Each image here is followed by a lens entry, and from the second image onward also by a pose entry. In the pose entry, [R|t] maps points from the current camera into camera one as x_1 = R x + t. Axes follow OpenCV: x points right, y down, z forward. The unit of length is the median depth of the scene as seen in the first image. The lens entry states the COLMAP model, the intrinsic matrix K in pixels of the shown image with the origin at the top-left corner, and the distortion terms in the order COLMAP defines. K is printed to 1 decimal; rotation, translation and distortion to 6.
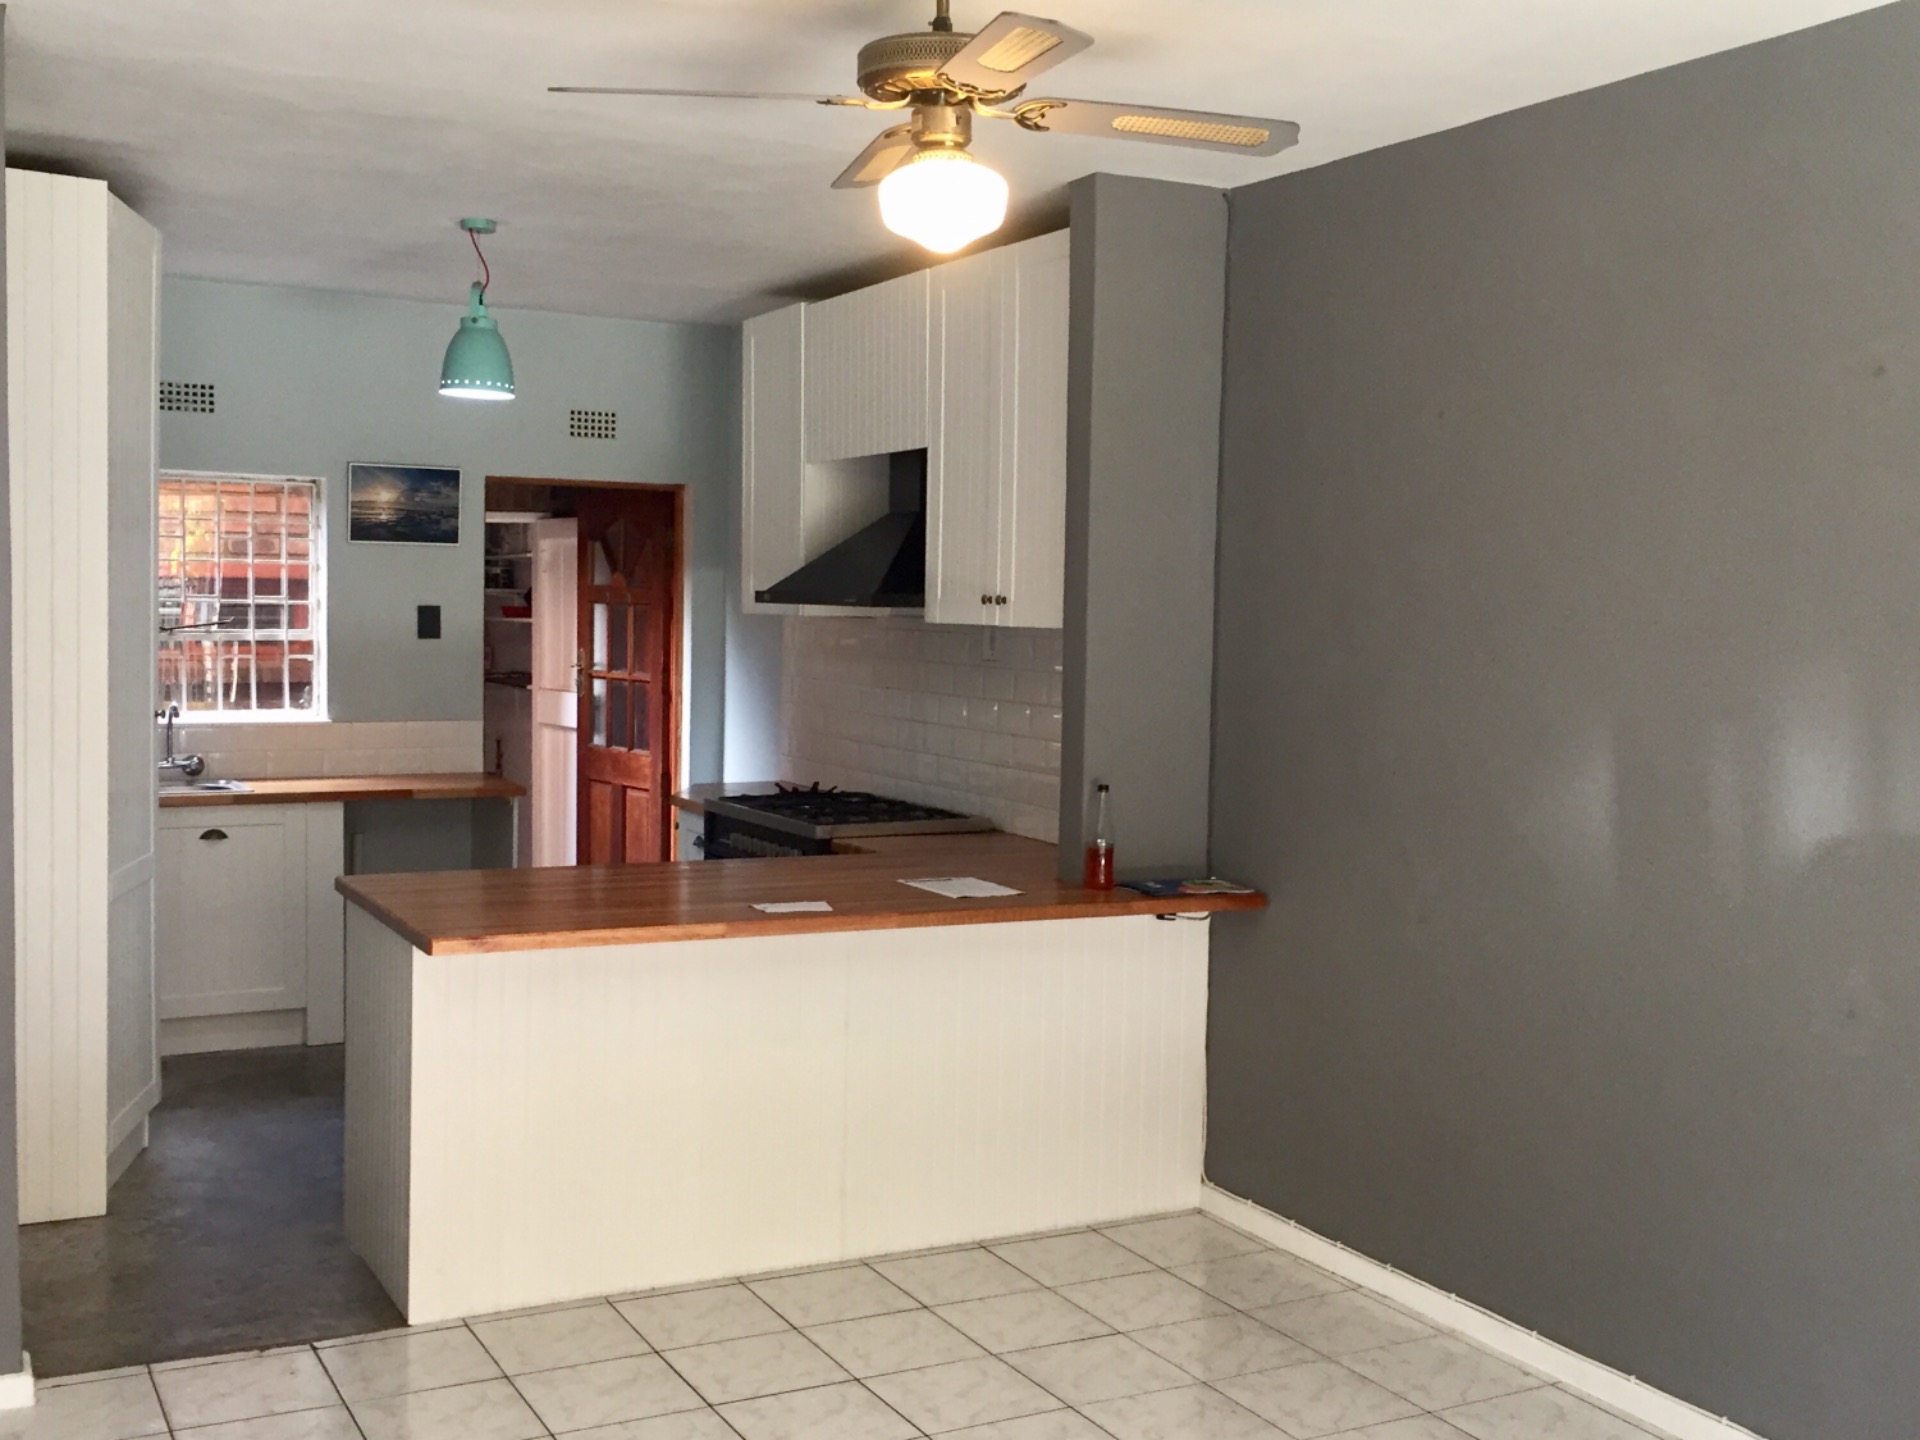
lens RADIAL K [[2084.9, 0, 1011.1], [0, 2084.9, 713.8], [0, 0, 1]] dist [0.038428, 0.000000]
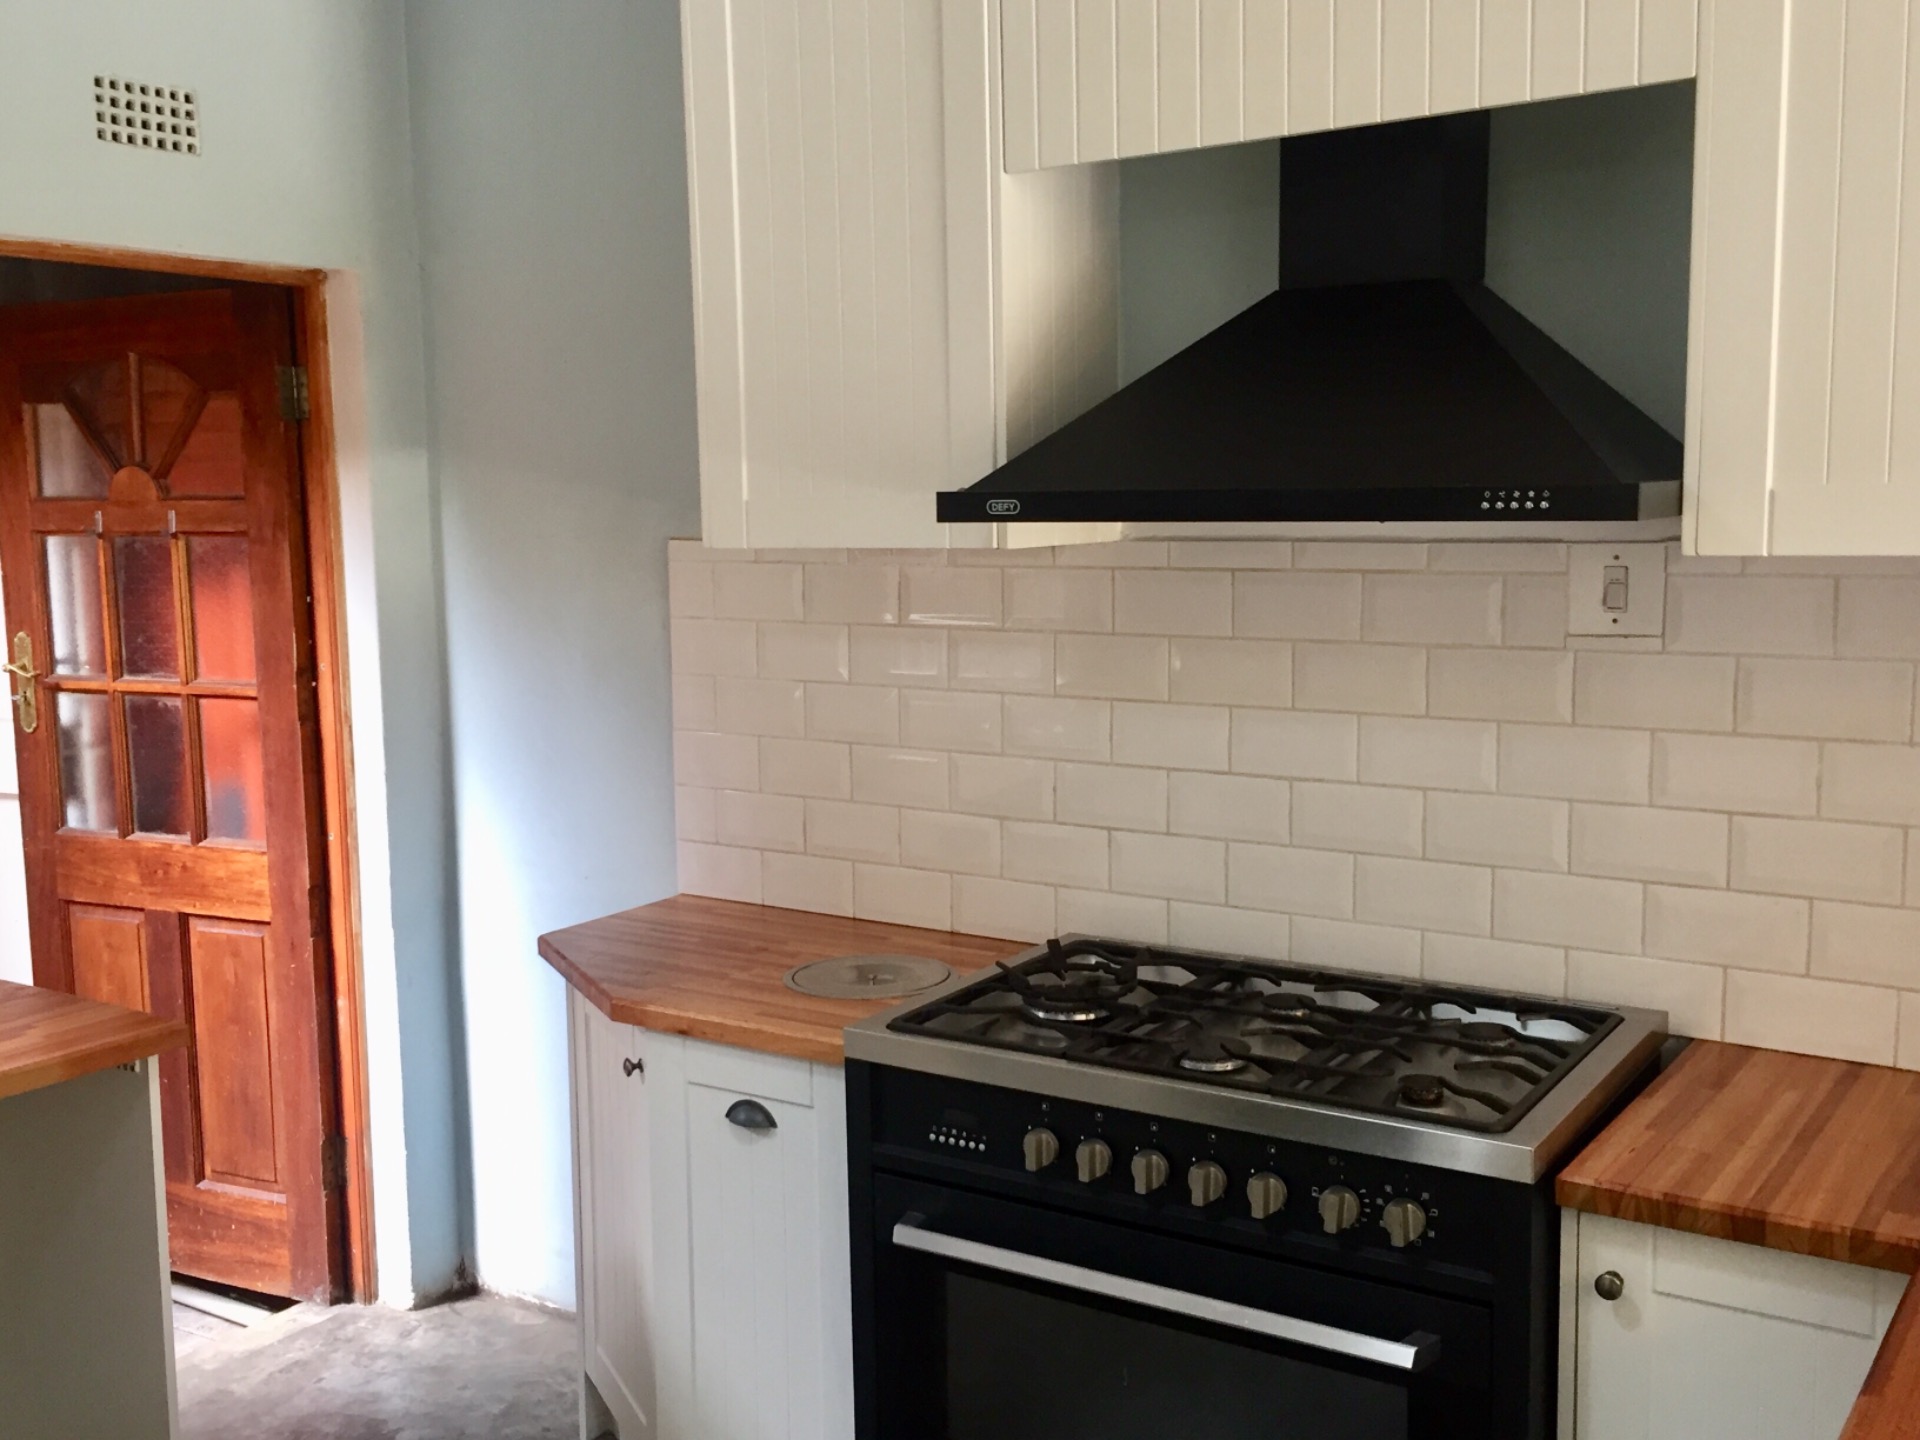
lens RADIAL K [[1931.7, 0, 952.2], [0, 1931.7, 712.5], [0, 0, 1]] dist [0.036831, 0.000000]
pose [[0.893193, -0.080706, 0.442371, -0.271187], [0.054940, 0.995978, 0.070777, -0.041059], [-0.446304, -0.038914, 0.894035, 0.641182]]
